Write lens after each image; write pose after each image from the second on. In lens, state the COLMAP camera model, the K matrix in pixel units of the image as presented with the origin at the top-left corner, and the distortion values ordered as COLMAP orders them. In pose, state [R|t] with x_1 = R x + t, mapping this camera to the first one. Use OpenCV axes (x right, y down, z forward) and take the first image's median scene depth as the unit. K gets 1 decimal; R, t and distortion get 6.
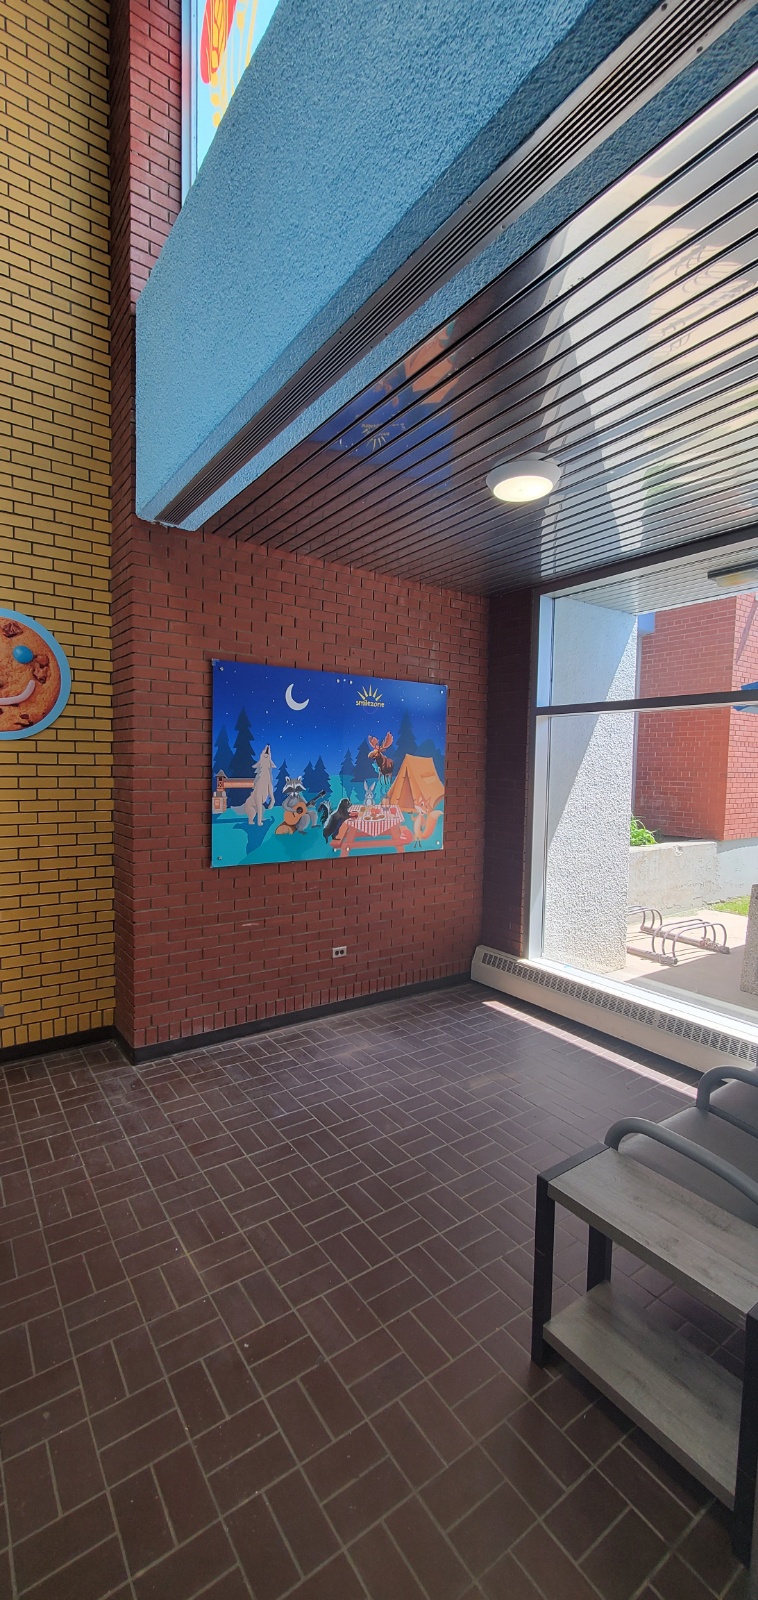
lens RADIAL K [[630.9, 0, 342.6], [0, 630.9, 802.8], [0, 0, 1]] dist [-0.013600, 0.000375]
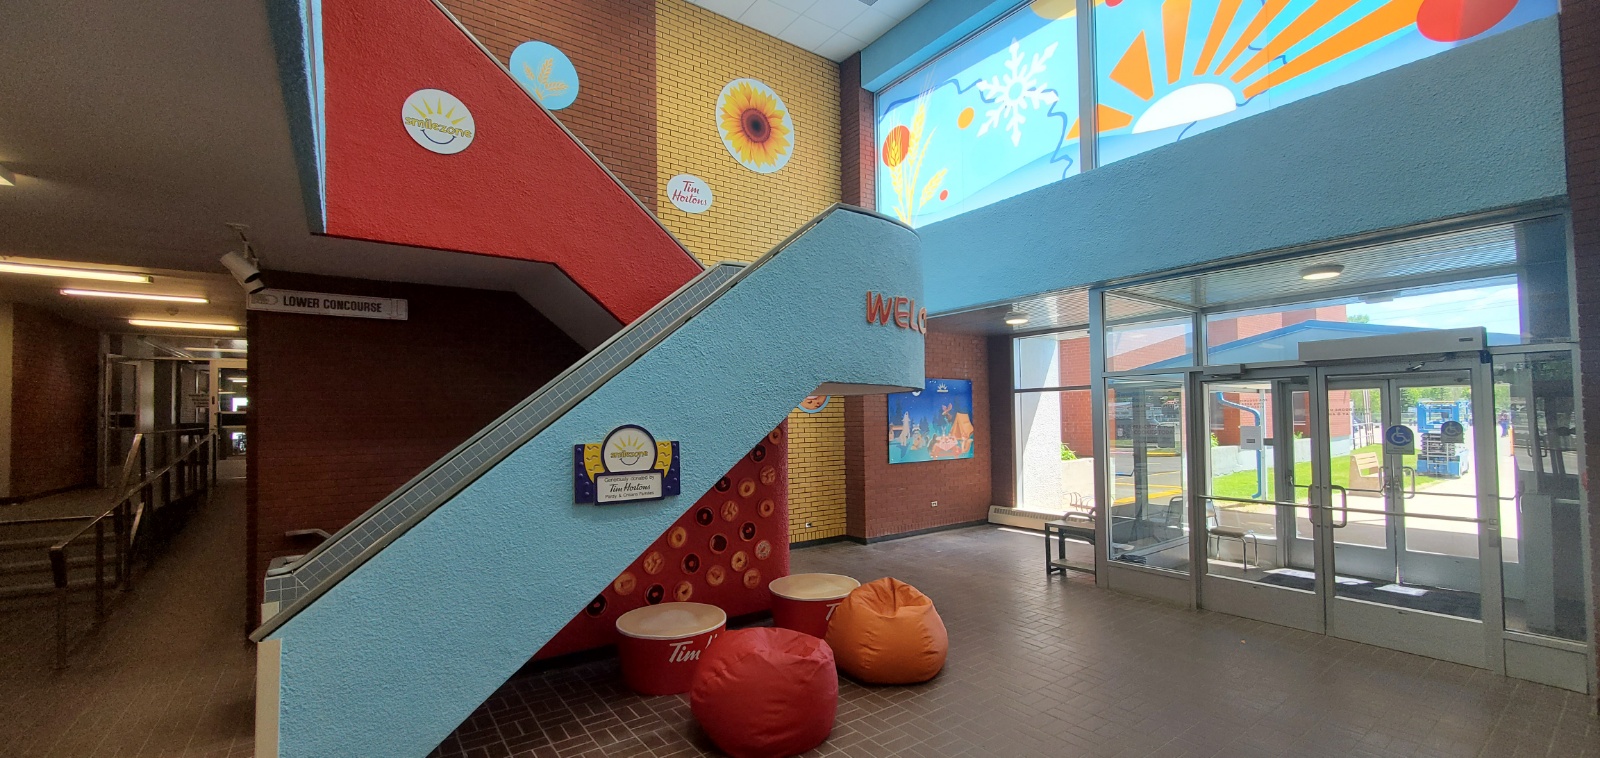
lens RADIAL K [[630.9, 0, 809.9], [0, 630.9, 392.3], [0, 0, 1]] dist [-0.013600, 0.000375]
pose [[0.998312, -0.023605, 0.053068, -0.531585], [0.028378, 0.995440, -0.091071, 0.036582], [-0.050676, 0.092423, 0.994429, -1.165915]]
